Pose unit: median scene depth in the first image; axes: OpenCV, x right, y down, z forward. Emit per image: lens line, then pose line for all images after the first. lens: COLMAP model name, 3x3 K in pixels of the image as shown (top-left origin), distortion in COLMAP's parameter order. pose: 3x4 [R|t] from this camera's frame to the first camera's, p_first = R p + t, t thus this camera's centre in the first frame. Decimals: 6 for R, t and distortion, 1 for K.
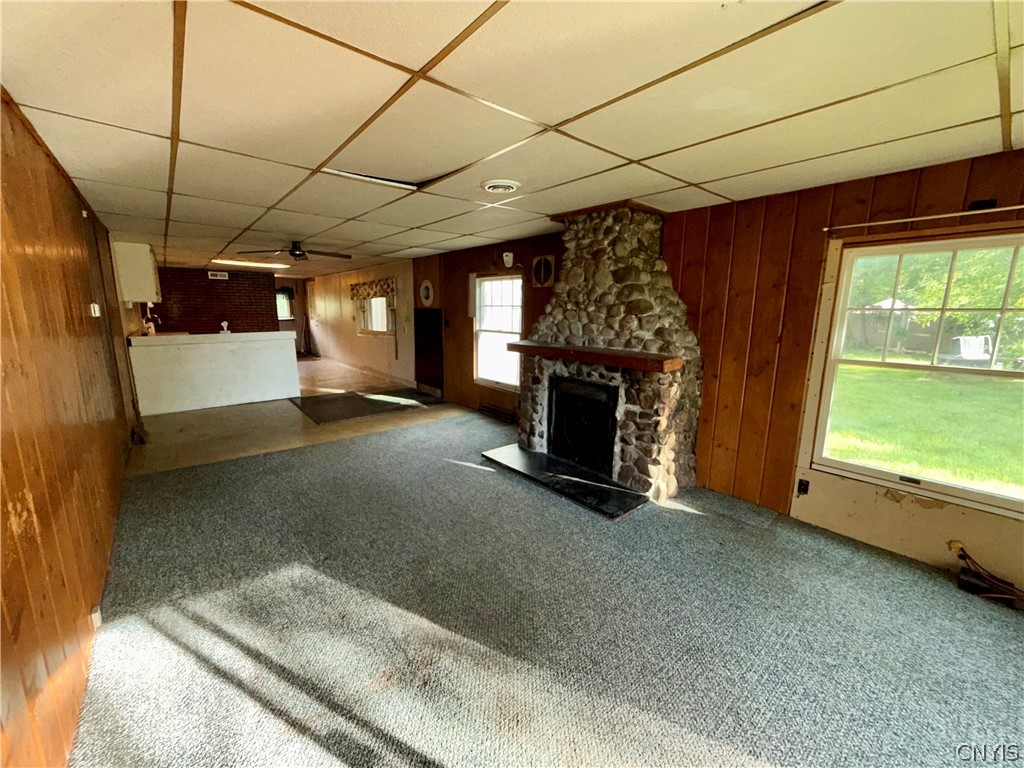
lens RADIAL K [[407.5, 0, 508.4], [0, 407.5, 385.6], [0, 0, 1]] dist [0.001461, -0.001021]
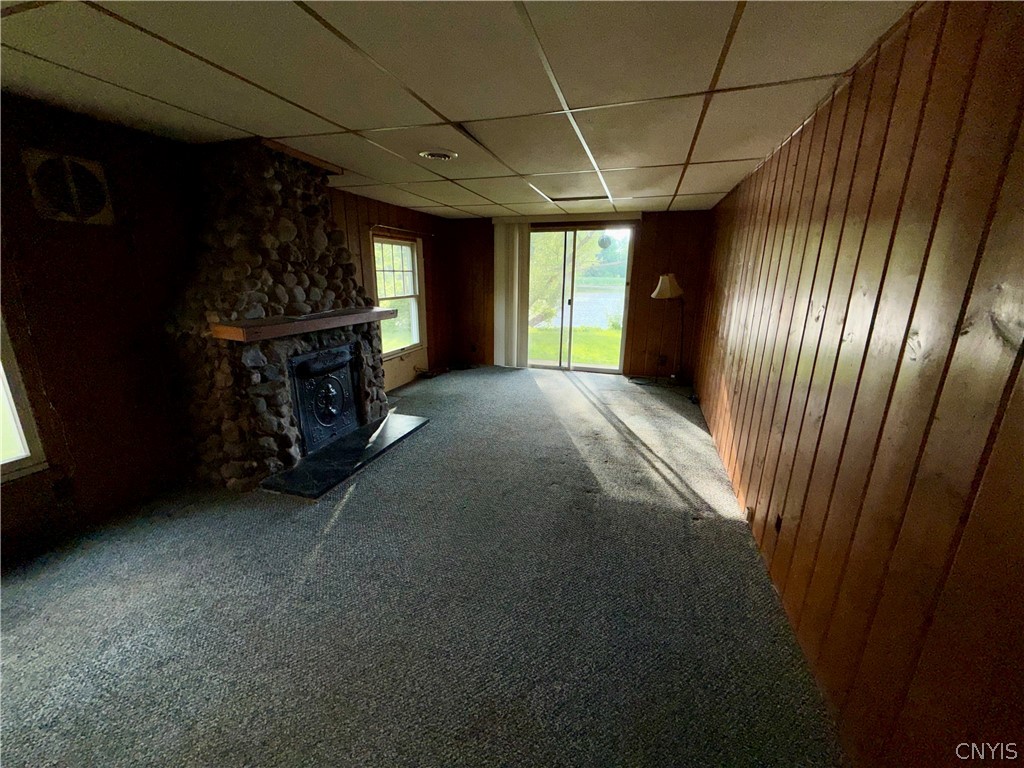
lens RADIAL K [[407.5, 0, 508.8], [0, 407.5, 385.4], [0, 0, 1]] dist [0.001461, -0.001021]
pose [[-0.533087, -0.238227, 0.811829, -0.755566], [0.141412, 0.920954, 0.363107, -0.199947], [-0.834159, 0.308370, -0.457260, 1.022418]]
